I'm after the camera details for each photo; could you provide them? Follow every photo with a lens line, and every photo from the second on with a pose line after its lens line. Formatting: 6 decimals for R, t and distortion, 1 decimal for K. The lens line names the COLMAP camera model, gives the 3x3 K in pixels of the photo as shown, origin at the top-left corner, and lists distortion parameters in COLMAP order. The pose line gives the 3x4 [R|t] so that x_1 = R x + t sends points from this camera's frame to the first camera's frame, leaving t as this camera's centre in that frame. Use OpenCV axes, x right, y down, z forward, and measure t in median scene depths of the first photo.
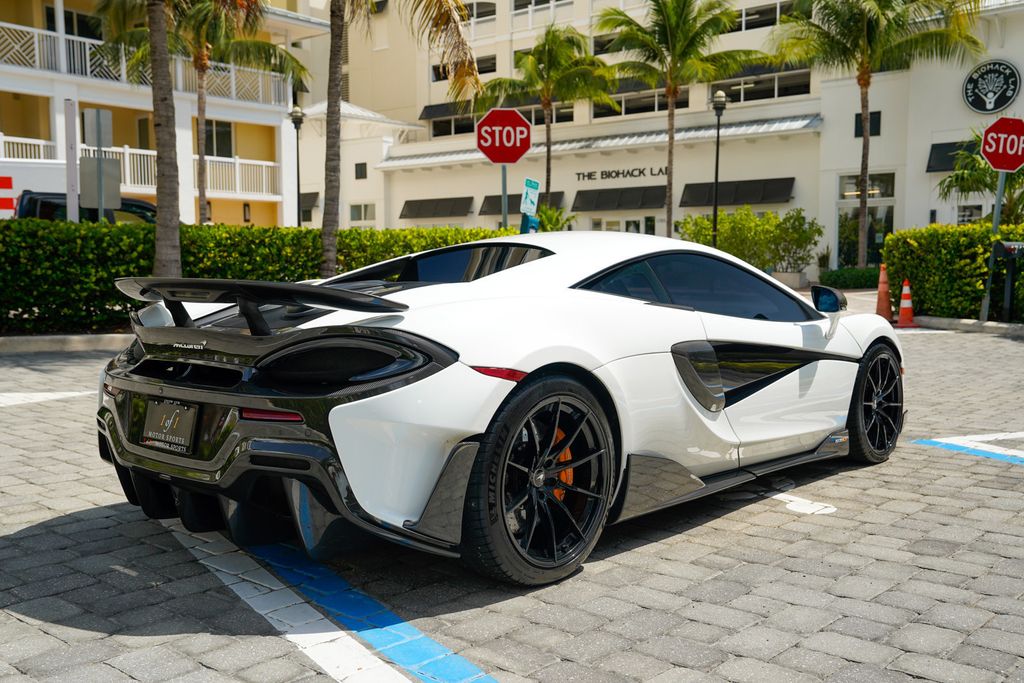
lens RADIAL K [[1012.5, 0, 497.1], [0, 1012.5, 345.3], [0, 0, 1]] dist [-0.013703, 0.141947]
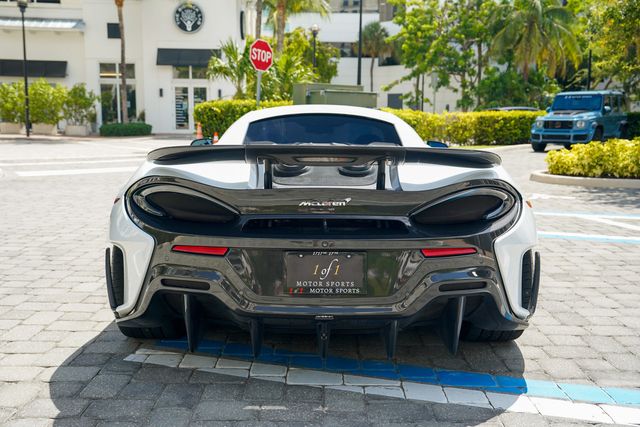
lens RADIAL K [[636.8, 0, 320.0], [0, 636.8, 213.5], [0, 0, 1]] dist [-0.056806, 0.280852]
pose [[0.733563, -0.086216, 0.674130, -0.689698], [0.040510, 0.995704, 0.083261, -0.041544], [-0.678413, -0.033768, 0.733905, 0.403468]]
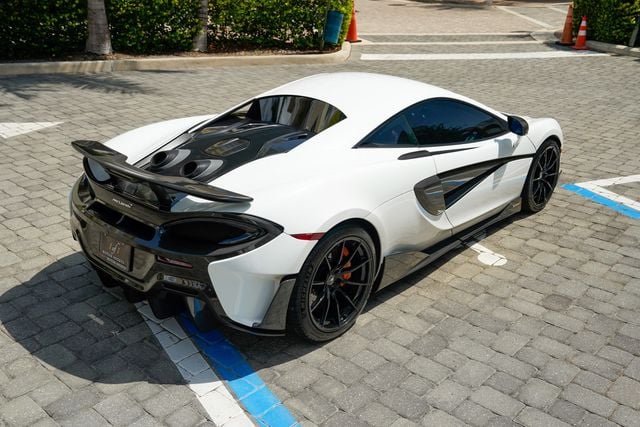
lens RADIAL K [[632.8, 0, 310.7], [0, 632.8, 215.9], [0, 0, 1]] dist [-0.013703, 0.141947]
pose [[0.999938, 0.010159, -0.004482, 0.009024], [-0.008283, 0.951280, 0.308218, -0.260500], [0.007394, -0.308162, 0.951305, 0.006529]]
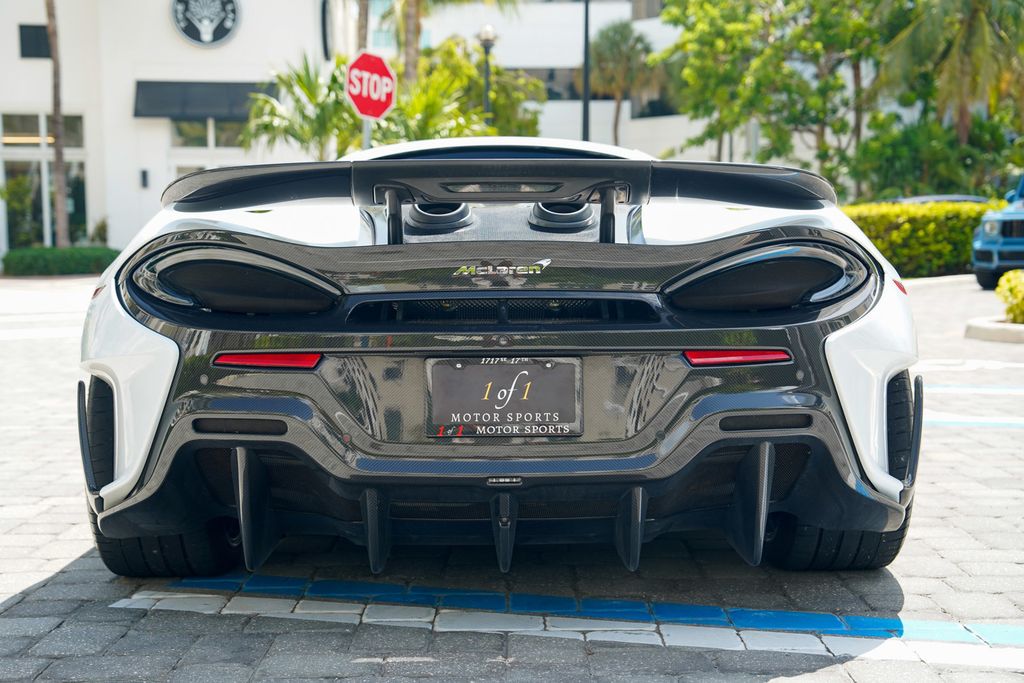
lens RADIAL K [[1448.1, 0, 514.8], [0, 1448.1, 354.2], [0, 0, 1]] dist [0.145153, 0.023119]
pose [[0.728245, -0.048306, 0.683613, -0.782235], [0.056677, 0.998341, 0.010168, 0.037909], [-0.682969, 0.031341, 0.729774, 0.299988]]
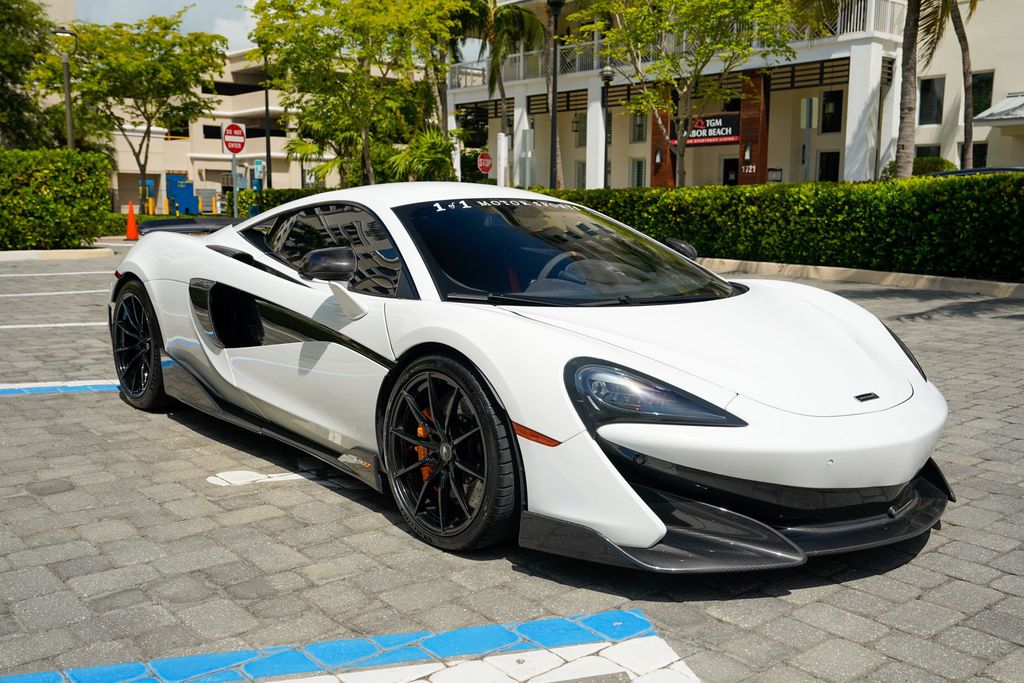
lens RADIAL K [[1018.9, 0, 512.0], [0, 1018.9, 341.5], [0, 0, 1]] dist [-0.056806, 0.280852]
pose [[-0.141429, 0.143735, -0.979458, 1.296317], [-0.081878, 0.984315, 0.156271, -0.143579], [0.986557, 0.102297, -0.127442, 1.504550]]
